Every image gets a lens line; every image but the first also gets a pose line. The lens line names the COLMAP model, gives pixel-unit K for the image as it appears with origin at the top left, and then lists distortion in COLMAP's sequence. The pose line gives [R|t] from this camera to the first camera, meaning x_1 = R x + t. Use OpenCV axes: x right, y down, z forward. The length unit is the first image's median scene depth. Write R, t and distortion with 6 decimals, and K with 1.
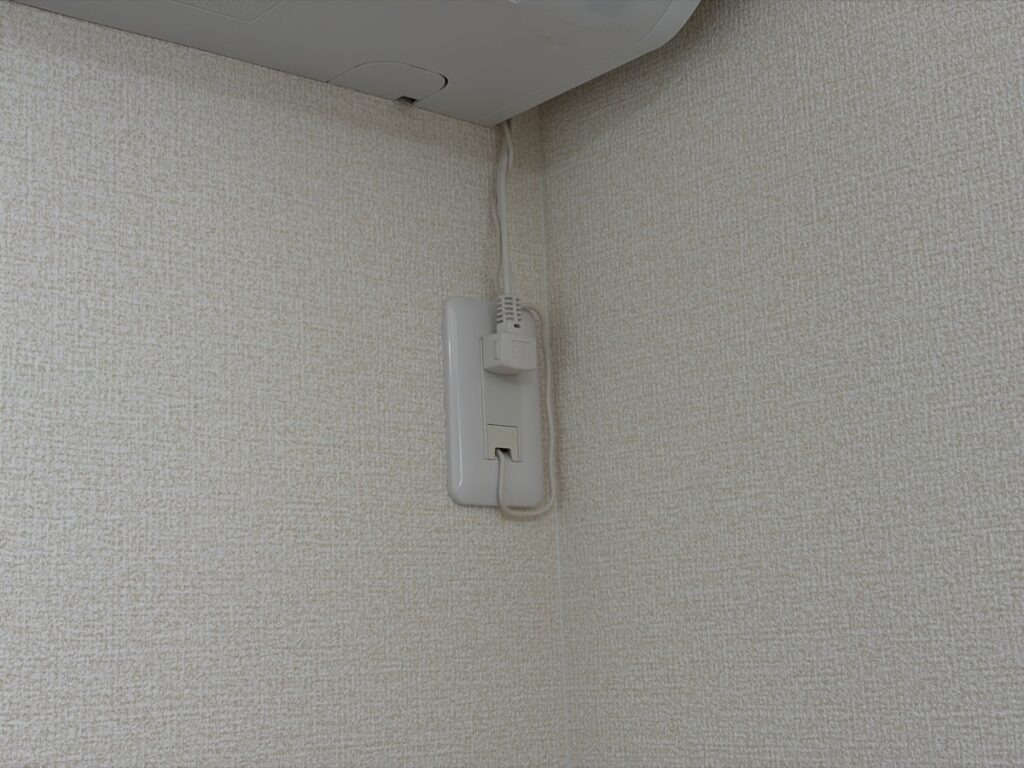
lens RADIAL K [[1554.2, 0, 512.0], [0, 1554.2, 384.0], [0, 0, 1]] dist [0.172710, -0.864145]
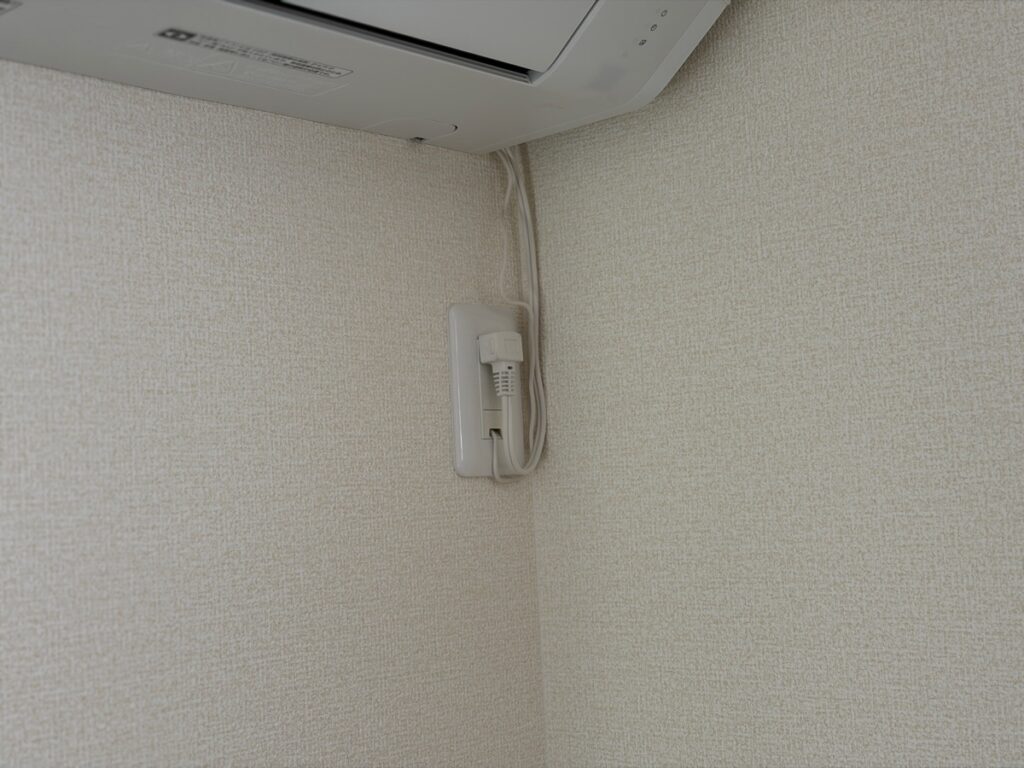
lens RADIAL K [[1554.2, 0, 512.0], [0, 1554.2, 384.0], [0, 0, 1]] dist [0.172710, -0.864145]
pose [[0.992906, -0.000126, 0.118900, -0.159646], [-0.011495, 0.995214, 0.097040, -0.129917], [-0.118344, -0.097718, 0.988153, -0.235231]]
